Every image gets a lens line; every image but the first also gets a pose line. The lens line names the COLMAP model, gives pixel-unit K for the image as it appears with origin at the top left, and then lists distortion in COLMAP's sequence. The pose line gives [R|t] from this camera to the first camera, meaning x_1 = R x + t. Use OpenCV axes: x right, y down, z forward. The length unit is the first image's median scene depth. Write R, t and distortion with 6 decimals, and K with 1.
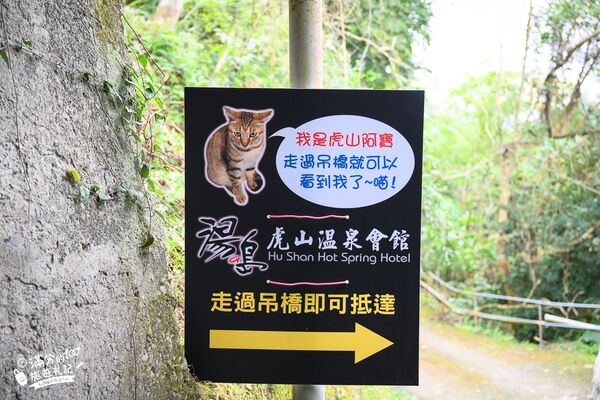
lens RADIAL K [[744.5, 0, 300.2], [0, 744.5, 200.1], [0, 0, 1]] dist [-0.007245, 0.000000]
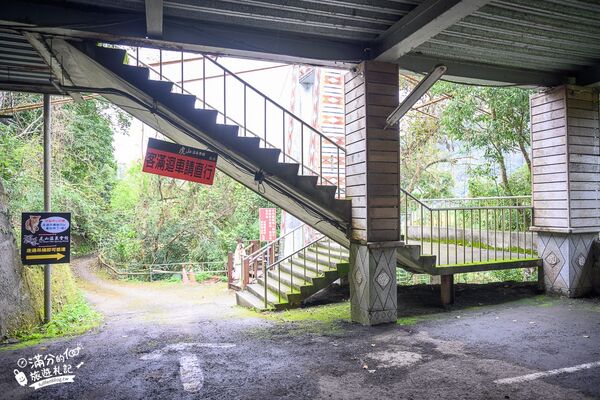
lens RADIAL K [[409.2, 0, 301.8], [0, 409.2, 202.2], [0, 0, 1]] dist [0.013683, 0.005220]
pose [[0.845470, 0.004225, 0.534006, -0.028183], [0.022552, 0.998794, -0.043607, -0.043914], [-0.533546, 0.048912, 0.844355, -2.707252]]
